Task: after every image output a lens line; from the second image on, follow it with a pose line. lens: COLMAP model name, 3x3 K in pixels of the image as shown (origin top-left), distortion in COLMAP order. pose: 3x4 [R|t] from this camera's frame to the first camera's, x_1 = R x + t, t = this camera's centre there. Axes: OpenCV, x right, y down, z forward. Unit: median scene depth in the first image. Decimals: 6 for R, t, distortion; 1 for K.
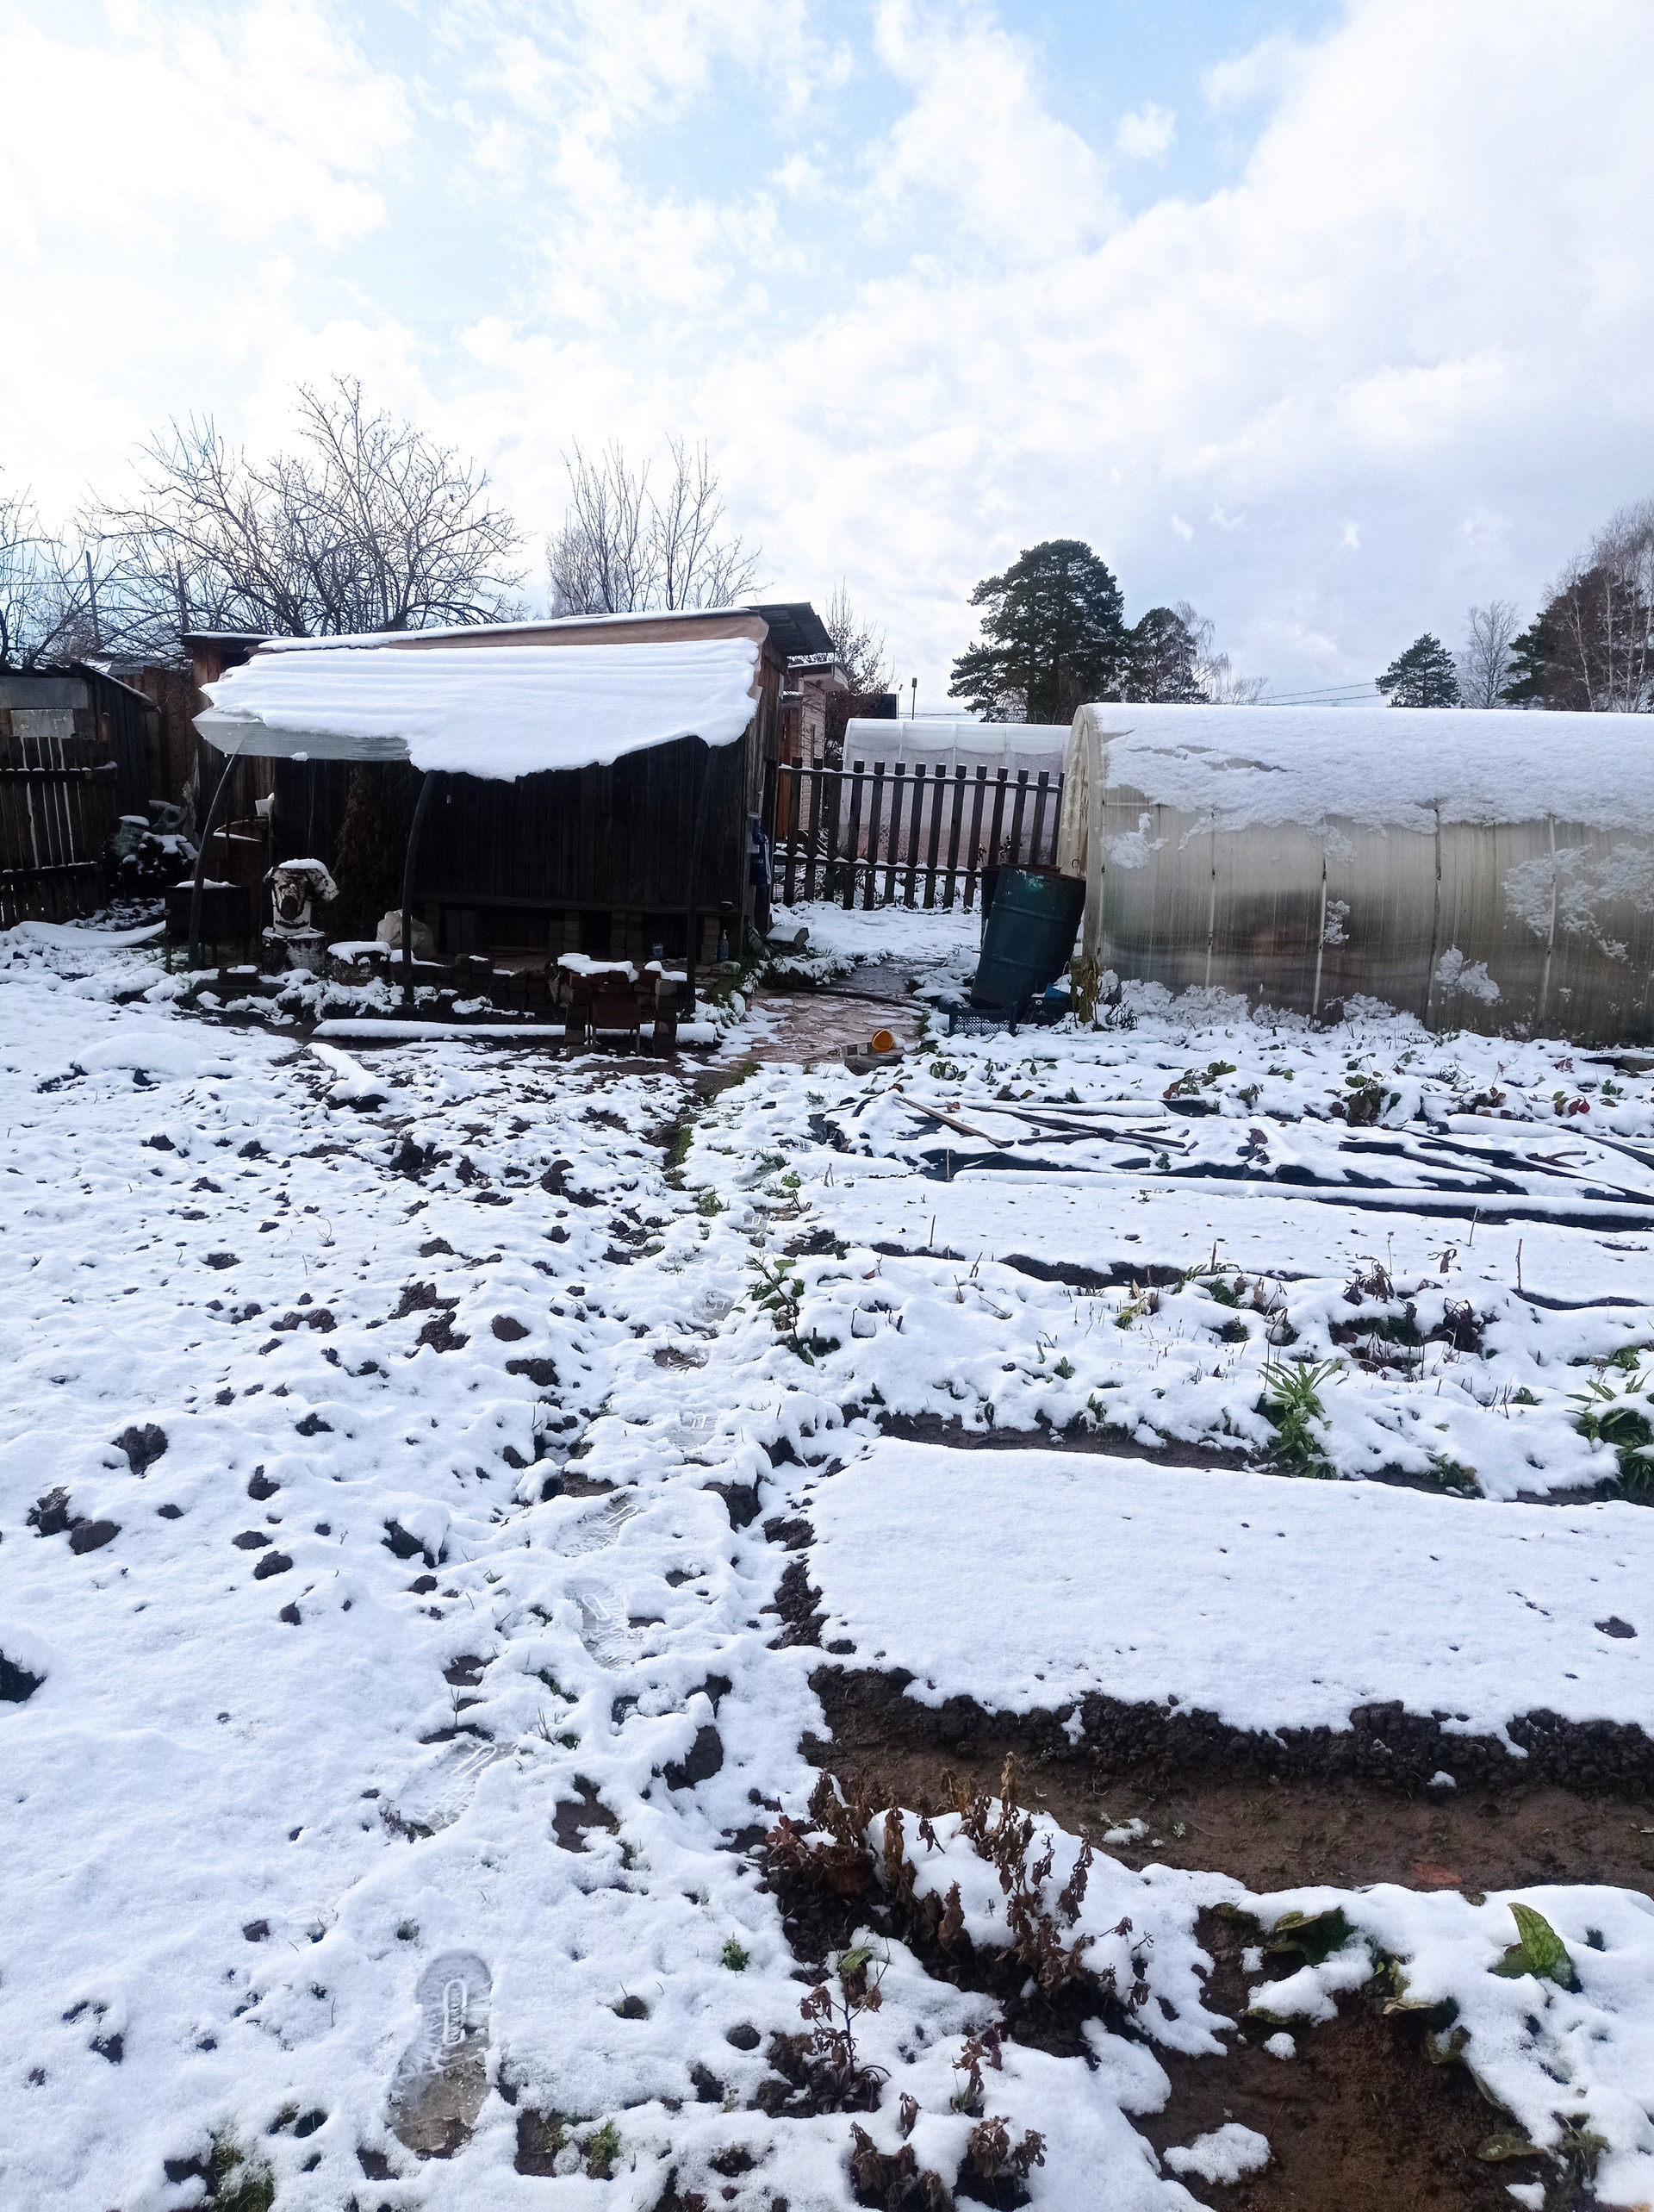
lens RADIAL K [[1647.3, 0, 842.1], [0, 1647.3, 1132.6], [0, 0, 1]] dist [0.125329, -0.208875]
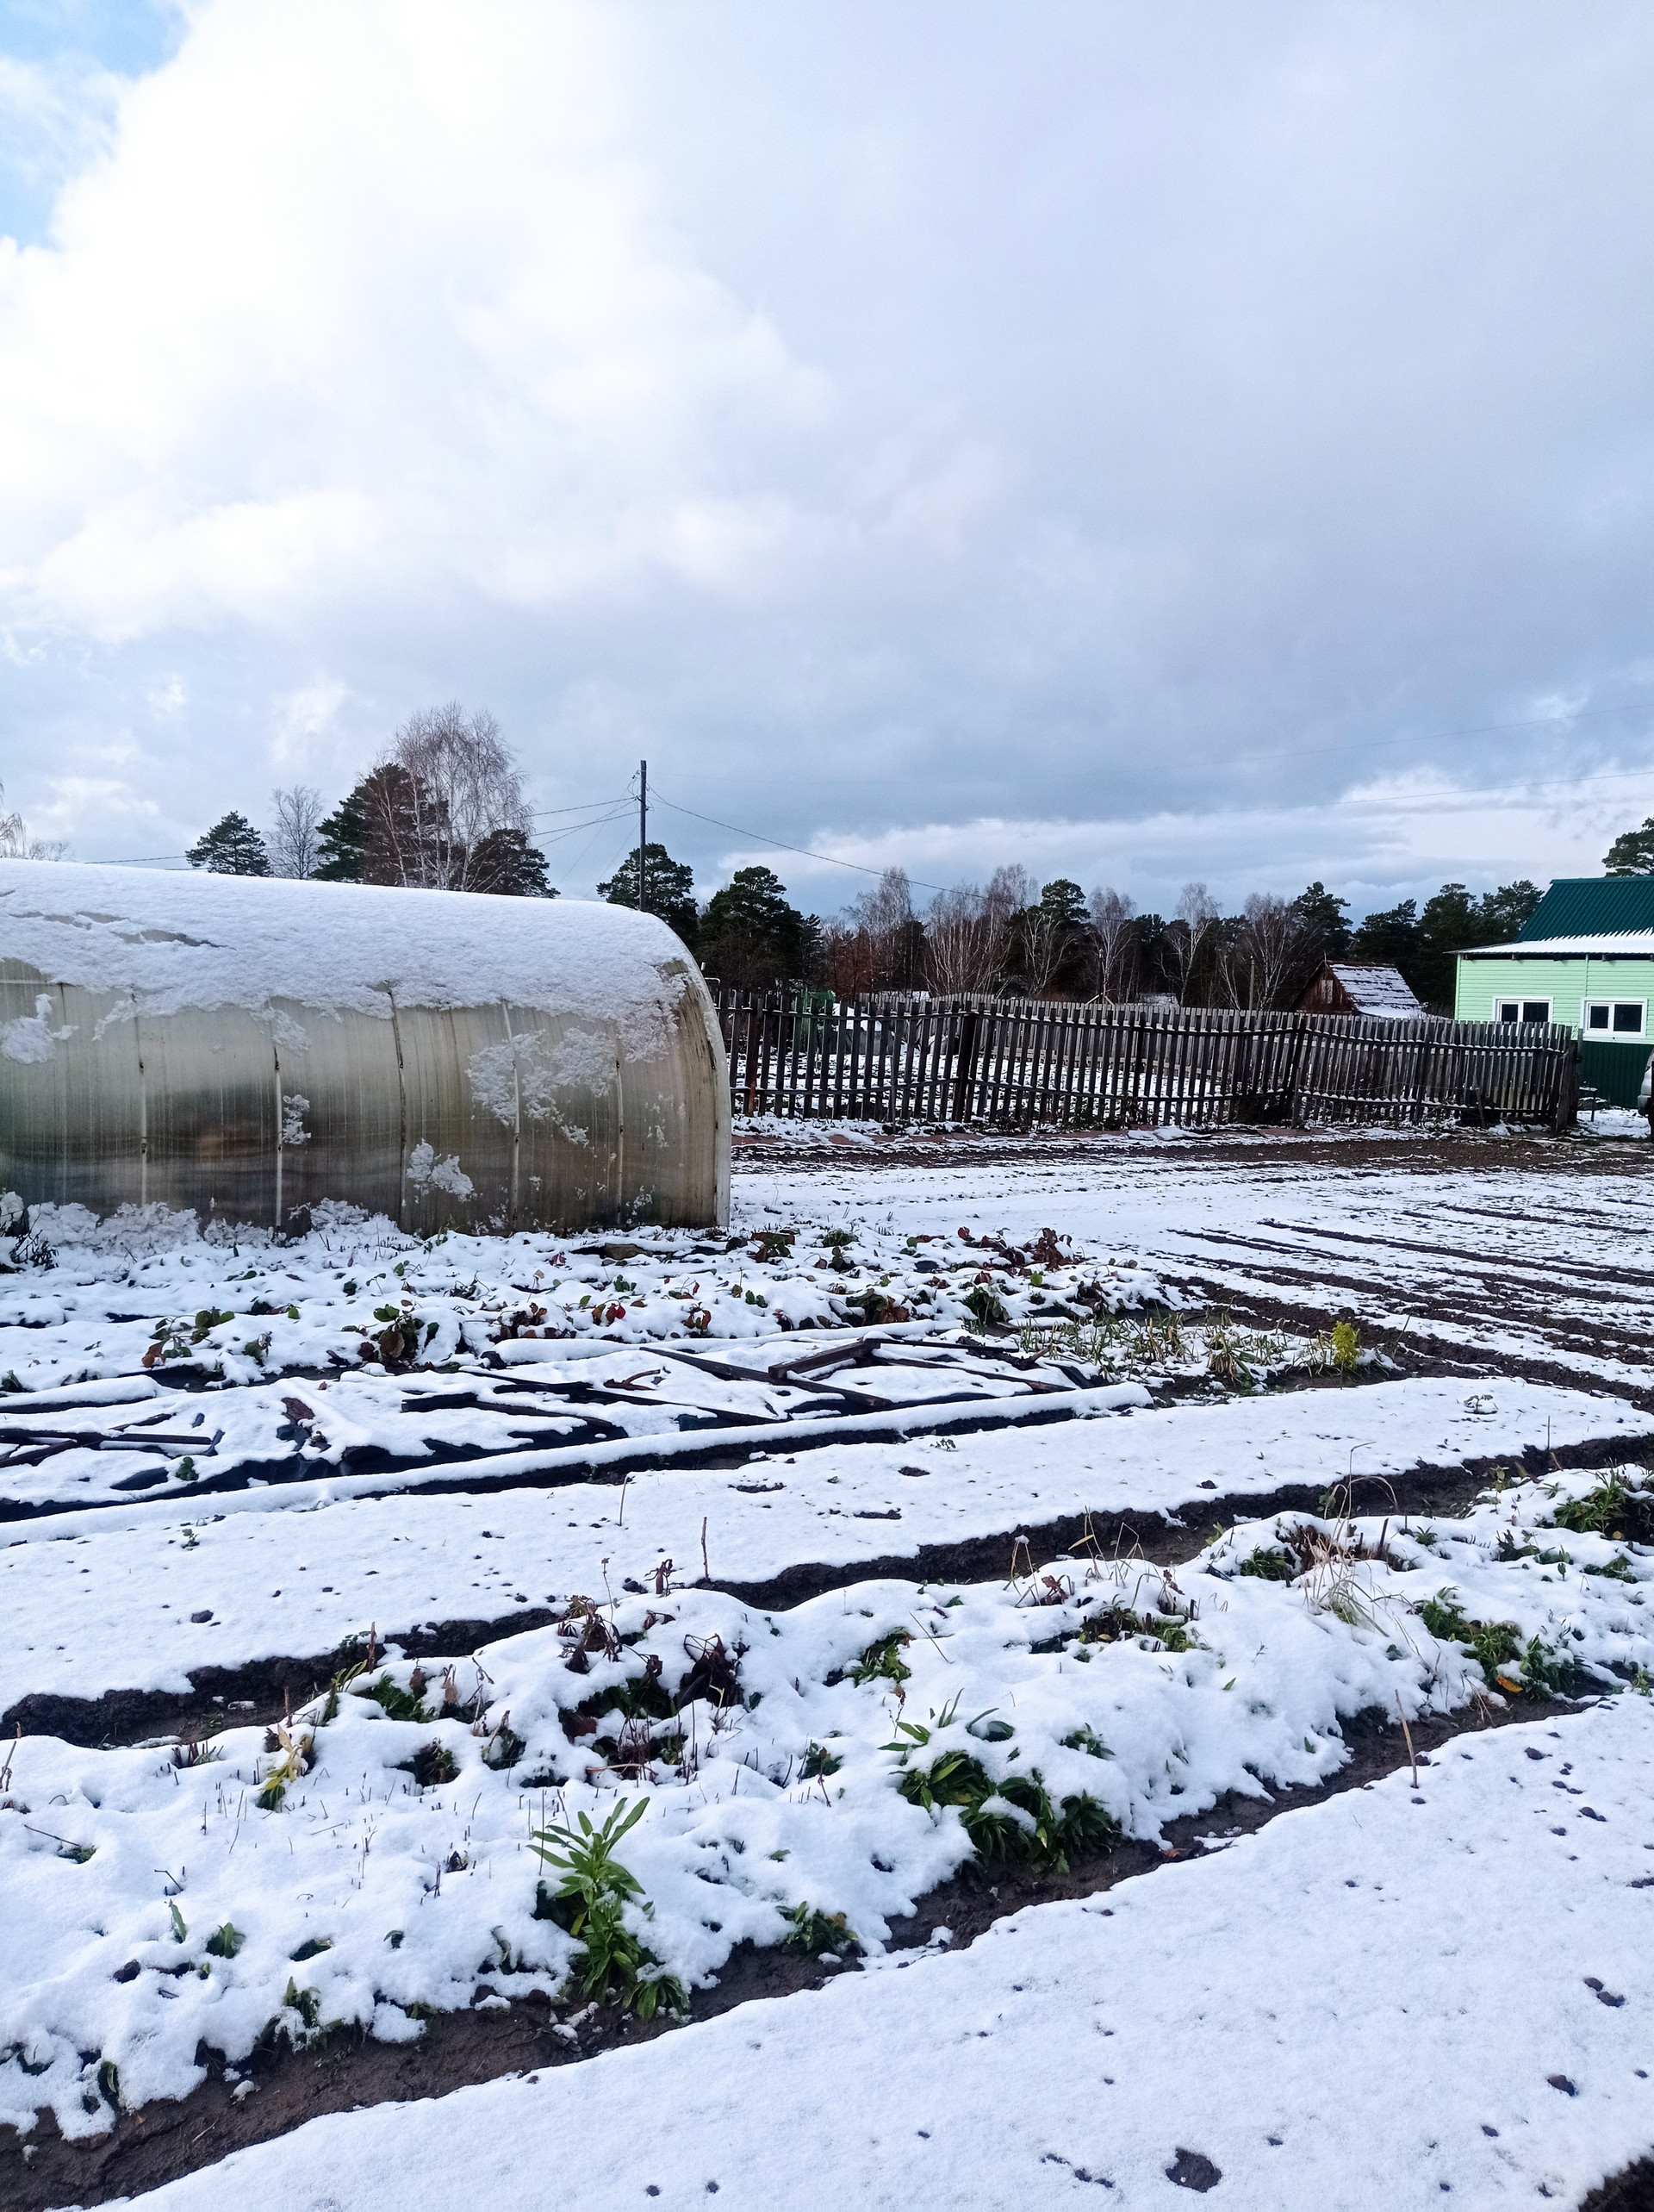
lens RADIAL K [[1647.3, 0, 842.1], [0, 1647.3, 1132.6], [0, 0, 1]] dist [0.125329, -0.208875]
pose [[0.780683, -0.052825, 0.622690, -0.028068], [0.115334, 0.991484, -0.060486, -0.044761], [-0.614192, 0.119037, 0.780127, 0.195456]]
